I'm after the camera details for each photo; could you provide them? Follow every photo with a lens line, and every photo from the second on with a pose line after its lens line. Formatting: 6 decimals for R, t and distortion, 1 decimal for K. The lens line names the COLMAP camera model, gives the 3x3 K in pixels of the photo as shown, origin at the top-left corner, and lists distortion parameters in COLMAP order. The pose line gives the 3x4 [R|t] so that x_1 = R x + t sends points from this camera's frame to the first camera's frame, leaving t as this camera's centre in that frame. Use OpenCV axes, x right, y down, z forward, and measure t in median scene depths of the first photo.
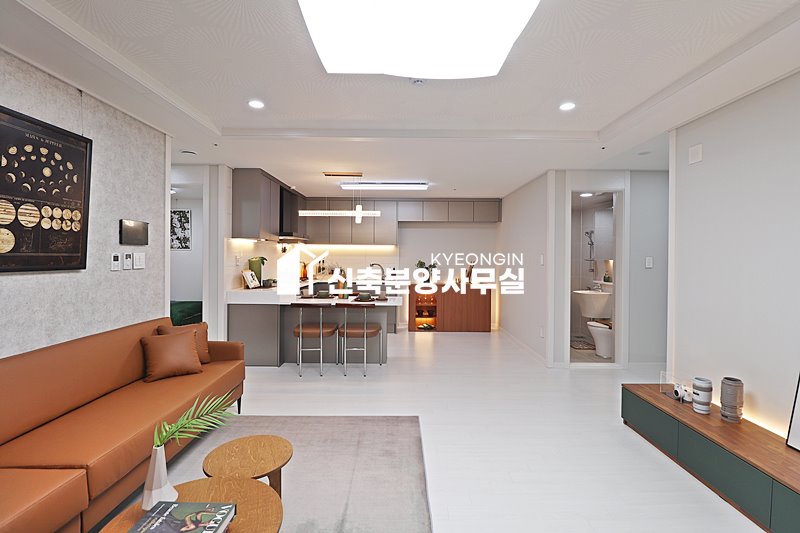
lens RADIAL K [[375.9, 0, 400.2], [0, 375.9, 263.0], [0, 0, 1]] dist [-0.008854, -0.002429]
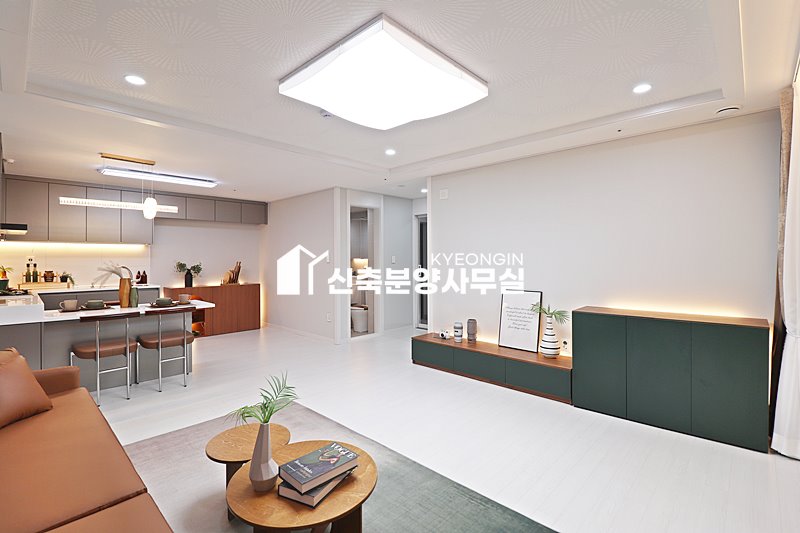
lens RADIAL K [[375.9, 0, 402.8], [0, 375.9, 262.2], [0, 0, 1]] dist [-0.008854, -0.002429]
pose [[0.684668, -0.016688, 0.728664, -0.627162], [0.020983, 0.999775, 0.003181, 0.008984], [-0.728553, 0.013112, 0.684864, -0.037940]]
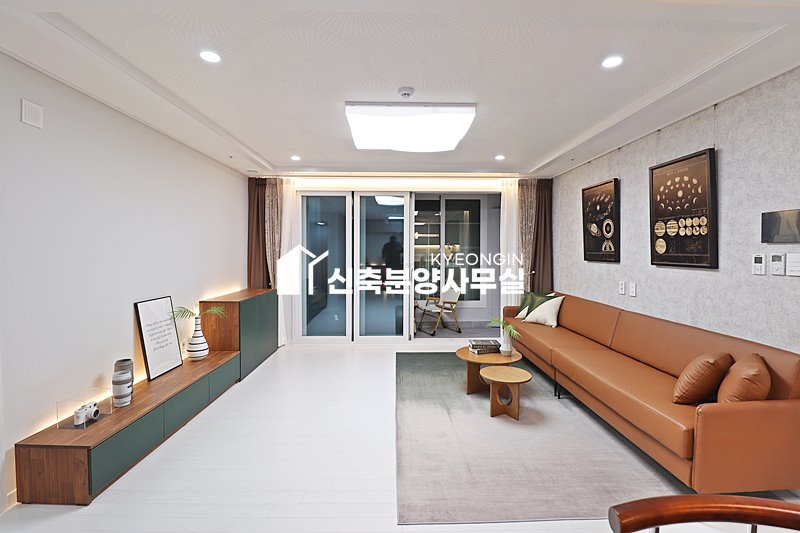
lens RADIAL K [[375.9, 0, 402.7], [0, 375.9, 265.1], [0, 0, 1]] dist [-0.008854, -0.002429]
pose [[-0.999553, -0.008754, -0.028569, 0.074314], [-0.010338, 0.998389, 0.055789, -0.041407], [0.028035, 0.056059, -0.998034, 1.884715]]
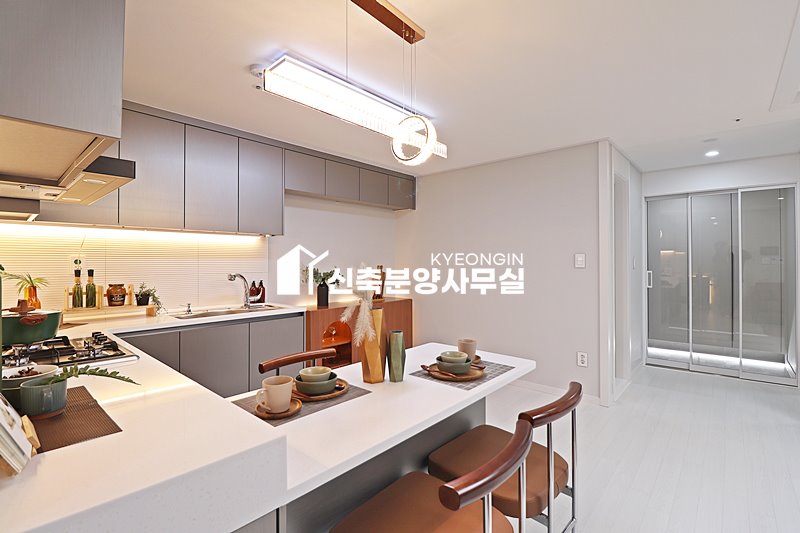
lens RADIAL K [[375.9, 0, 400.2], [0, 375.9, 260.6], [0, 0, 1]] dist [-0.008854, -0.002429]
pose [[0.659000, -0.010301, 0.752072, -0.725132], [0.016834, 0.999858, -0.001055, -0.025677], [-0.751954, 0.013356, 0.659080, 1.388497]]
